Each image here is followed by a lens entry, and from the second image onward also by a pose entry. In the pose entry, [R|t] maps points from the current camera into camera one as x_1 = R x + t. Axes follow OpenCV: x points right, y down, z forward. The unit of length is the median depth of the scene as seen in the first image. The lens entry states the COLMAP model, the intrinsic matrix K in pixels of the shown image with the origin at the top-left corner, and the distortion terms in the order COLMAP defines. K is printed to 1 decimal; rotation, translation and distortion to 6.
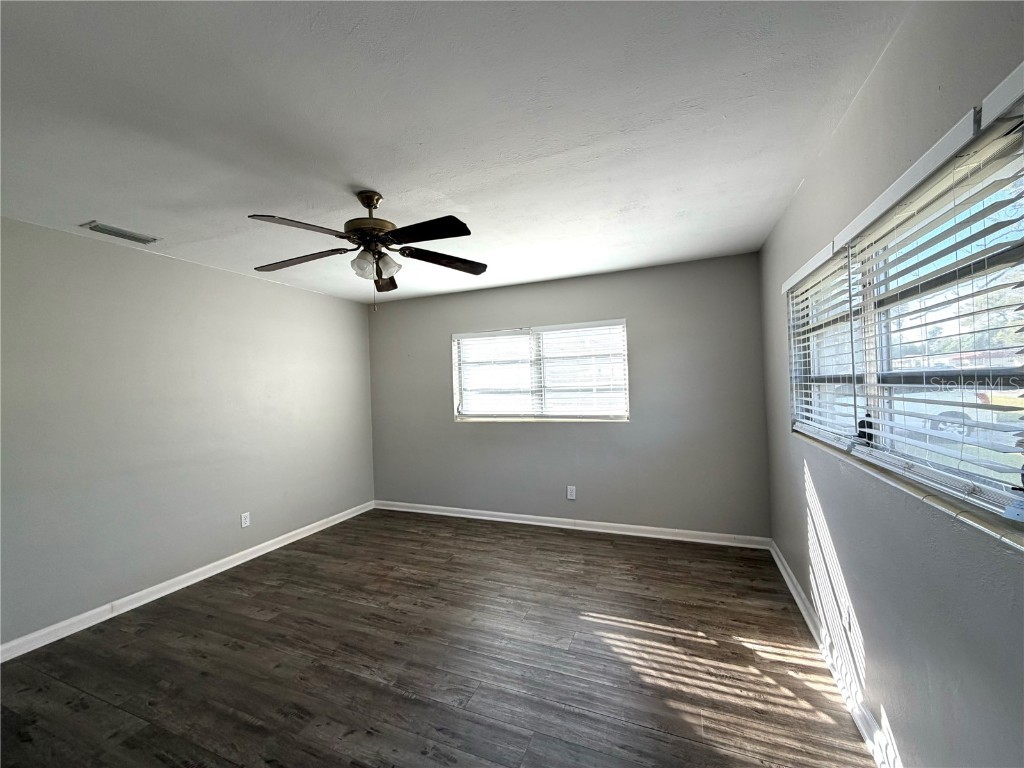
lens RADIAL K [[408.1, 0, 509.4], [0, 408.1, 380.2], [0, 0, 1]] dist [0.001540, 0.000195]
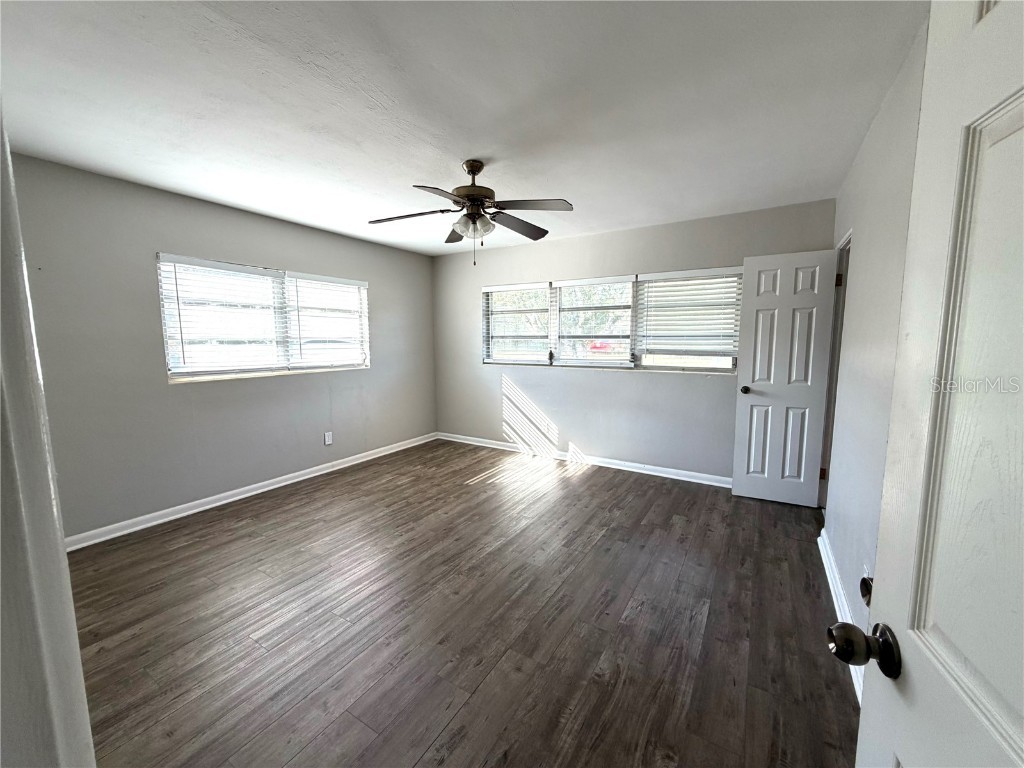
lens RADIAL K [[408.1, 0, 504.9], [0, 408.1, 380.8], [0, 0, 1]] dist [0.001540, 0.000195]
pose [[0.163771, -0.067793, 0.984166, -0.873861], [-0.018442, 0.997251, 0.071764, 0.044865], [-0.986326, -0.029903, 0.162070, 0.410732]]
